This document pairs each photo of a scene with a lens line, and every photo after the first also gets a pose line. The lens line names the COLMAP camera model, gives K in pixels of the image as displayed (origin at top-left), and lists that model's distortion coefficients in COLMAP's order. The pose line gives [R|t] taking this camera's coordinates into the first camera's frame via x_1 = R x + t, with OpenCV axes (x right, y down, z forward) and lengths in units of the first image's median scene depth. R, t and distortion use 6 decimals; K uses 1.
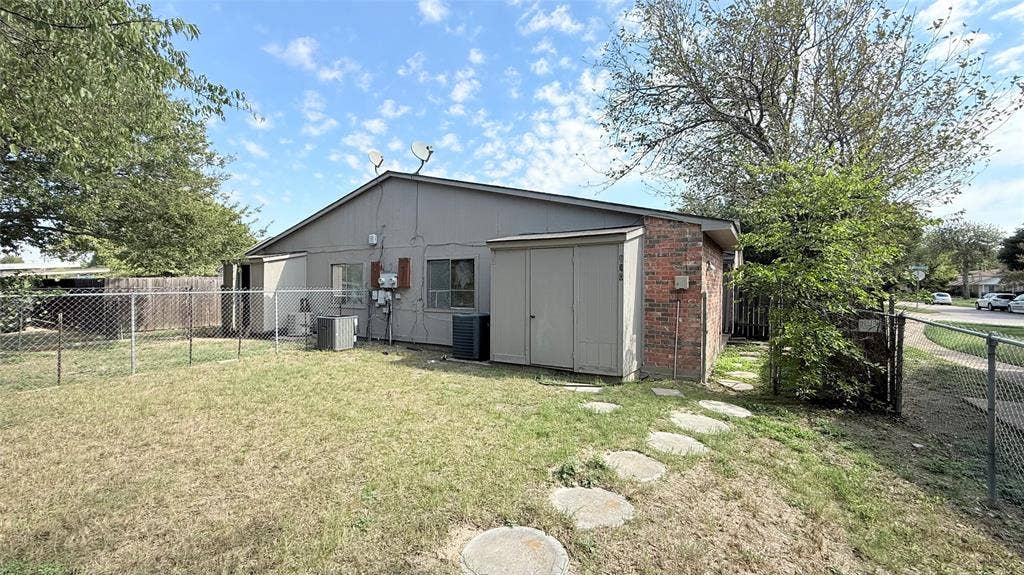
lens RADIAL K [[408.4, 0, 513.2], [0, 408.4, 285.9], [0, 0, 1]] dist [-0.002834, -0.000260]
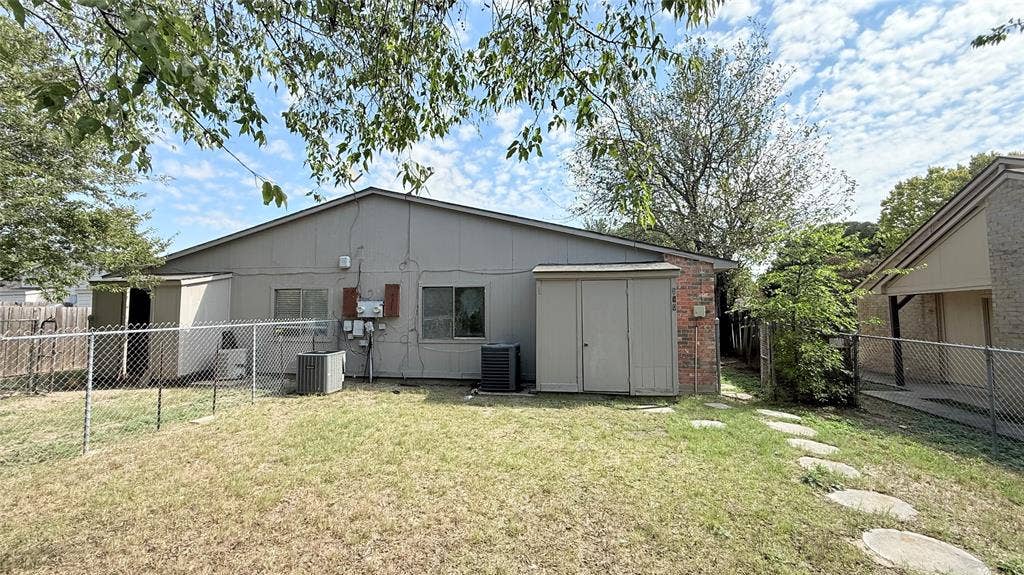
lens RADIAL K [[408.4, 0, 513.6], [0, 408.4, 288.8], [0, 0, 1]] dist [-0.002834, -0.000260]
pose [[0.931041, 0.012780, 0.364691, -0.352613], [0.005533, 0.998777, -0.049125, -0.012439], [-0.364873, 0.047755, 0.929832, 0.063499]]
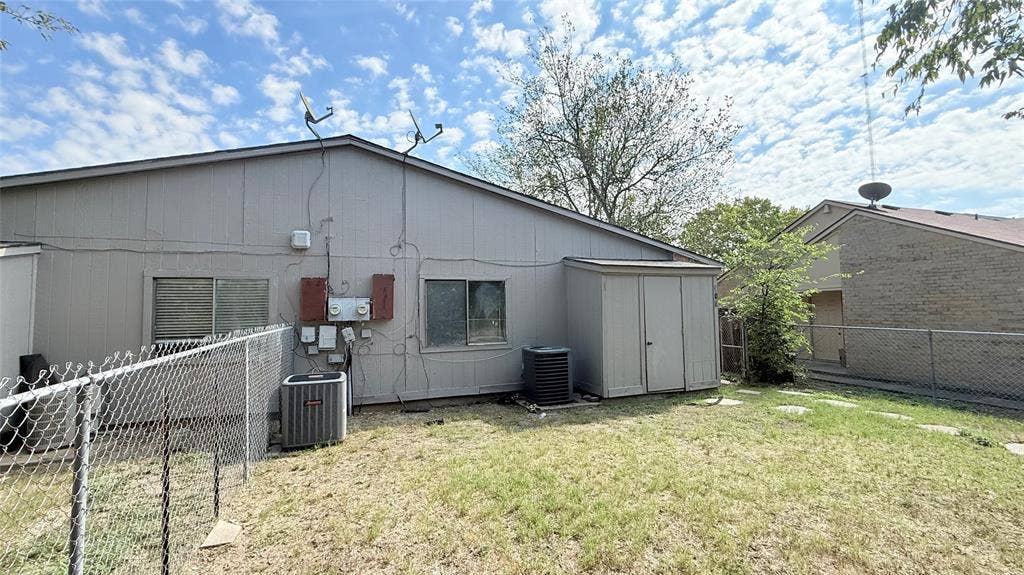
lens RADIAL K [[408.4, 0, 514.5], [0, 408.4, 287.4], [0, 0, 1]] dist [-0.002834, -0.000260]
pose [[0.633207, 0.026316, 0.773535, -0.650039], [0.015058, 0.998814, -0.046307, -0.014221], [-0.773836, 0.040970, 0.632059, 0.431406]]
